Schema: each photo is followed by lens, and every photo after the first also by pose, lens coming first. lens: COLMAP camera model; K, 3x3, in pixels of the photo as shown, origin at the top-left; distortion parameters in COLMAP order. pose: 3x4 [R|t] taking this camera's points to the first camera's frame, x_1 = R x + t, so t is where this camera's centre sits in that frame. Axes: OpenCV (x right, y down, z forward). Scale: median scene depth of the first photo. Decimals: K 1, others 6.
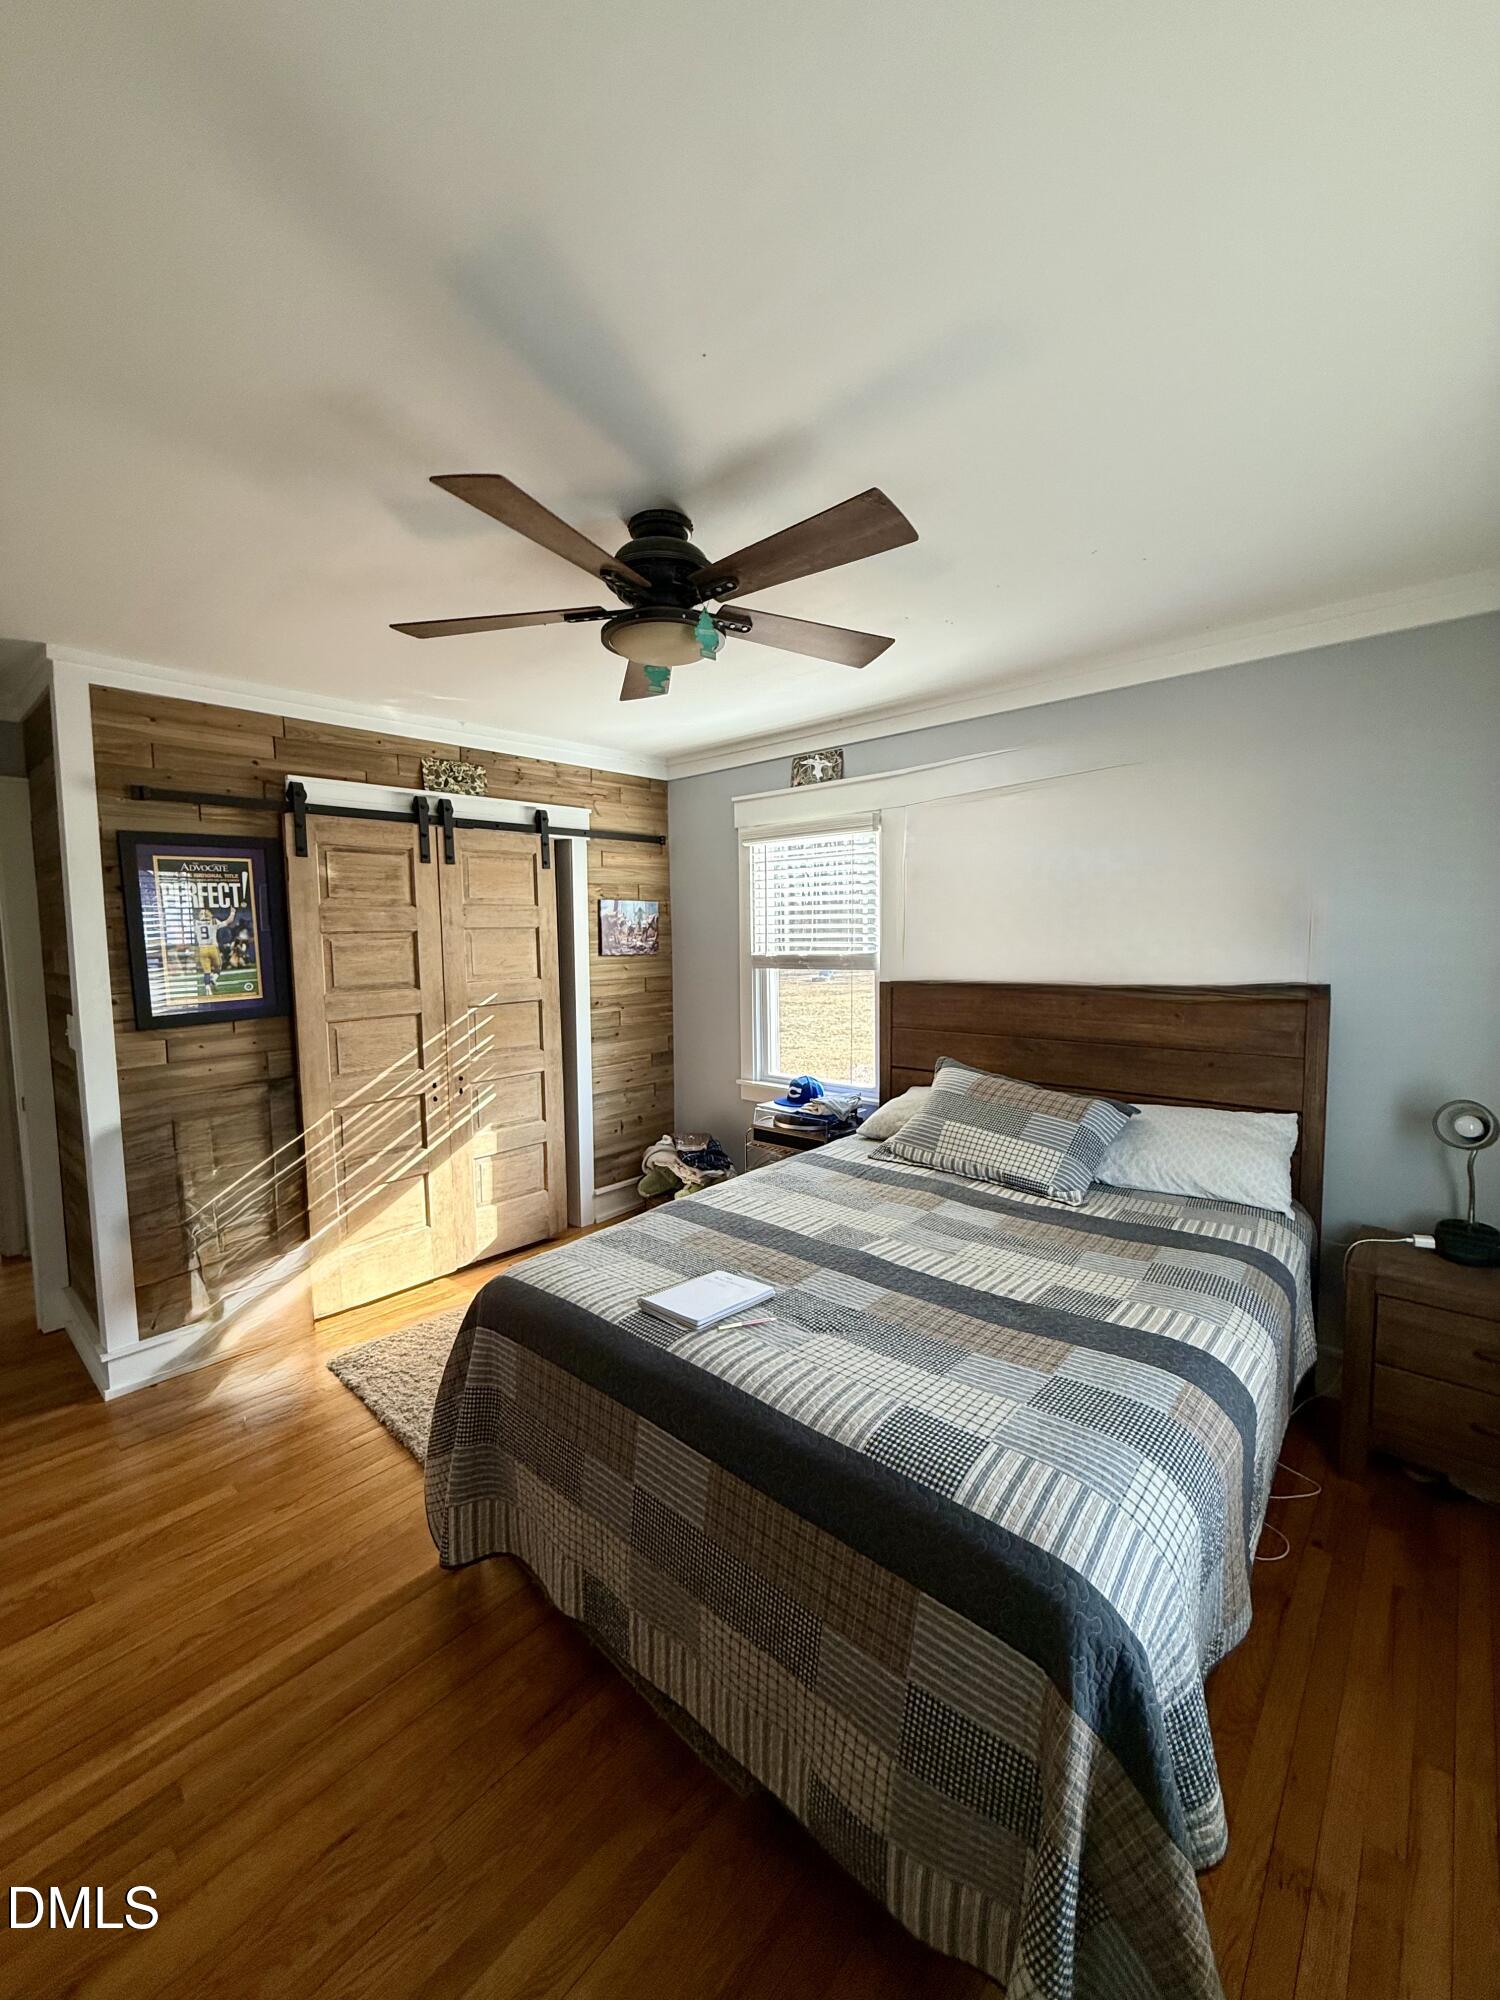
lens RADIAL K [[796.8, 0, 752.7], [0, 796.8, 989.4], [0, 0, 1]] dist [0.001390, 0.000246]
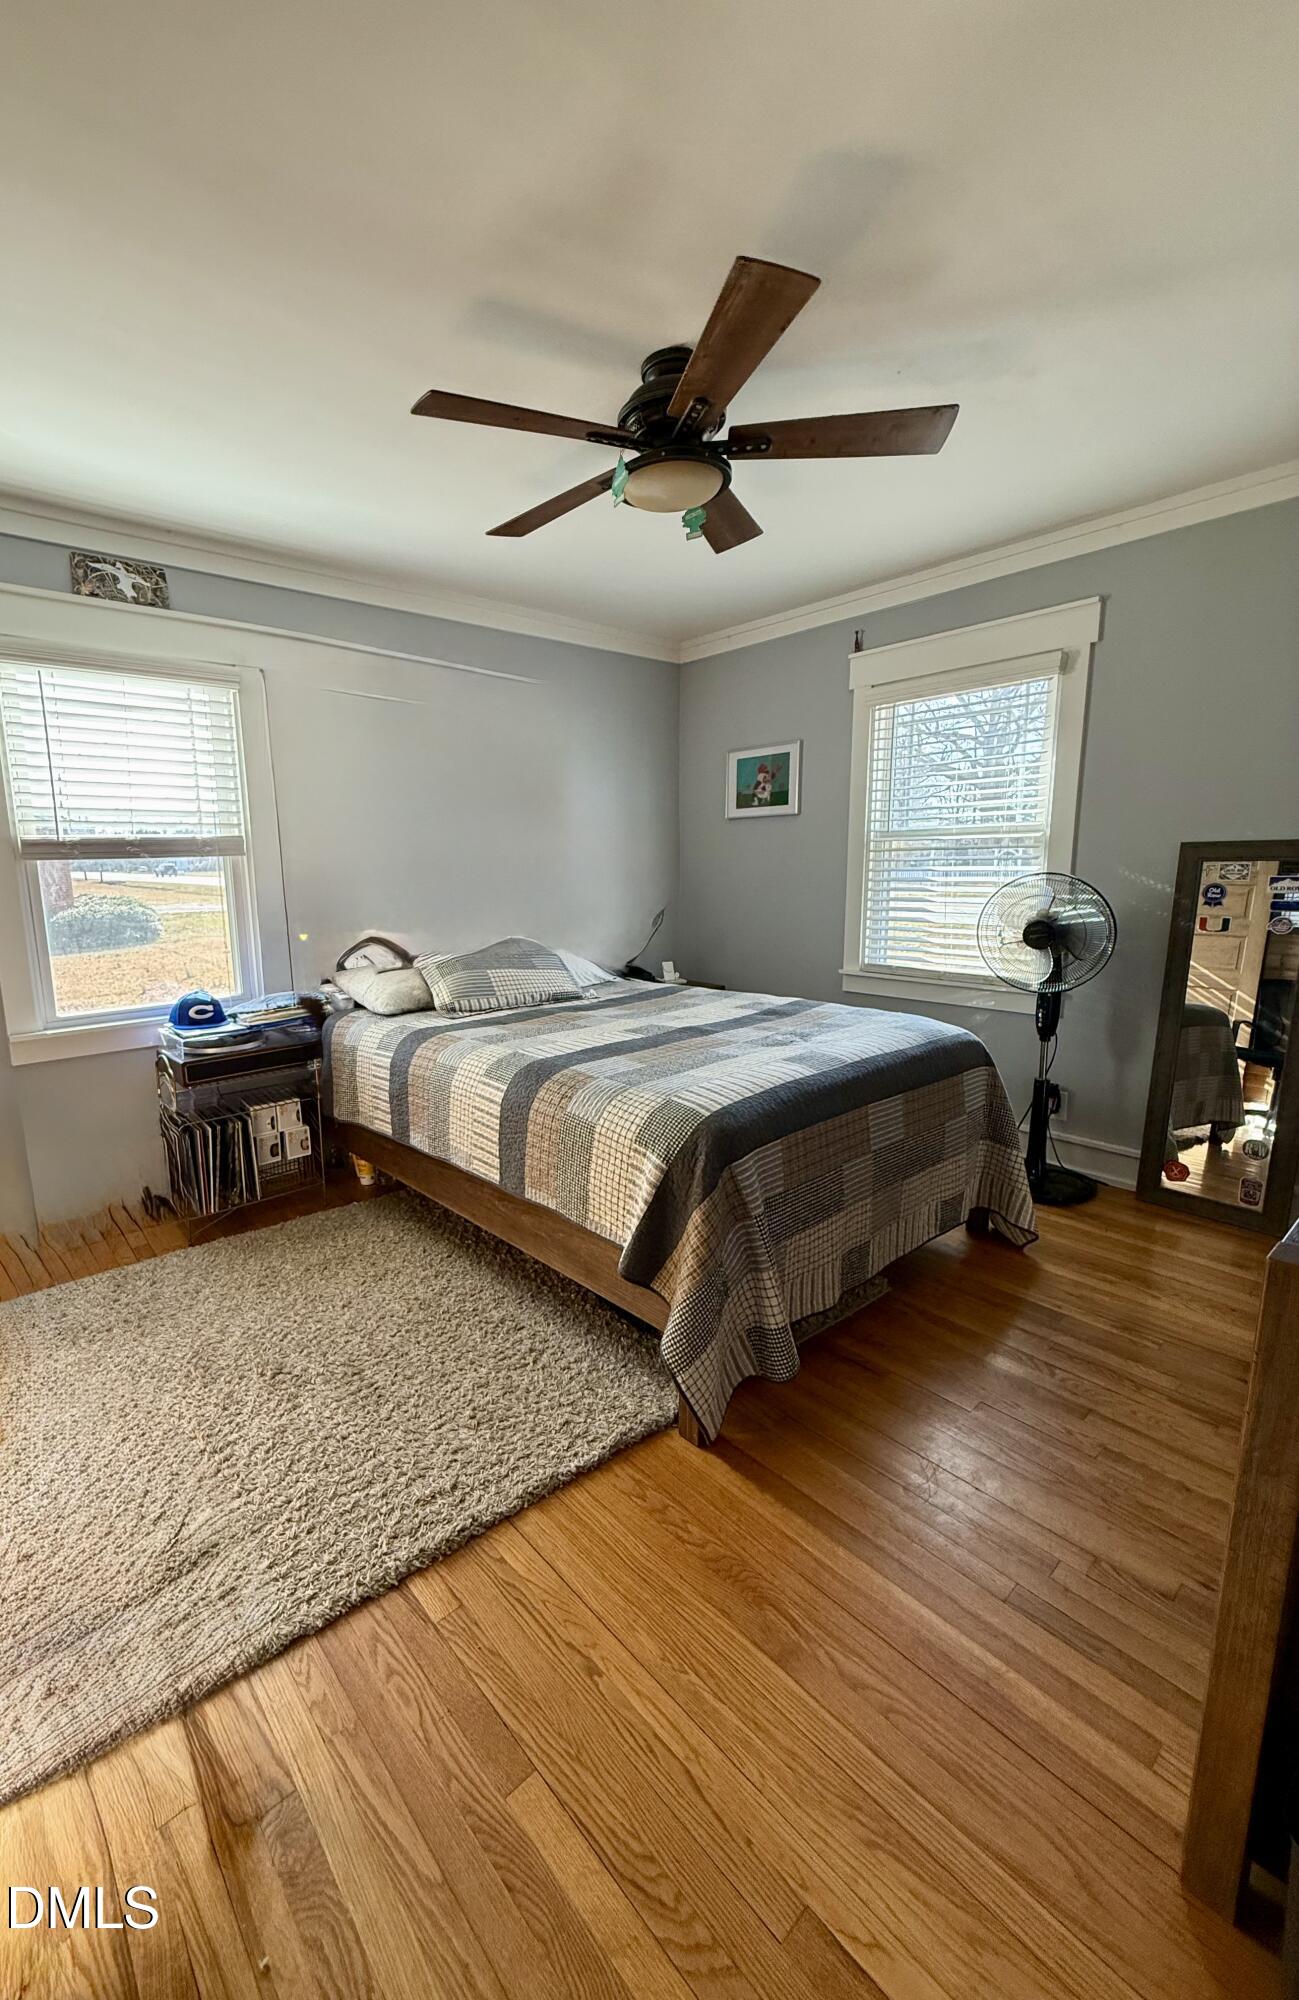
lens RADIAL K [[796.6, 0, 565.7], [0, 796.6, 988.3], [0, 0, 1]] dist [-0.000060, 0.000004]
pose [[0.164043, -0.149868, 0.975002, -0.655468], [0.096900, 0.986060, 0.135265, 0.034175], [-0.981682, 0.072289, 0.176278, 0.520271]]
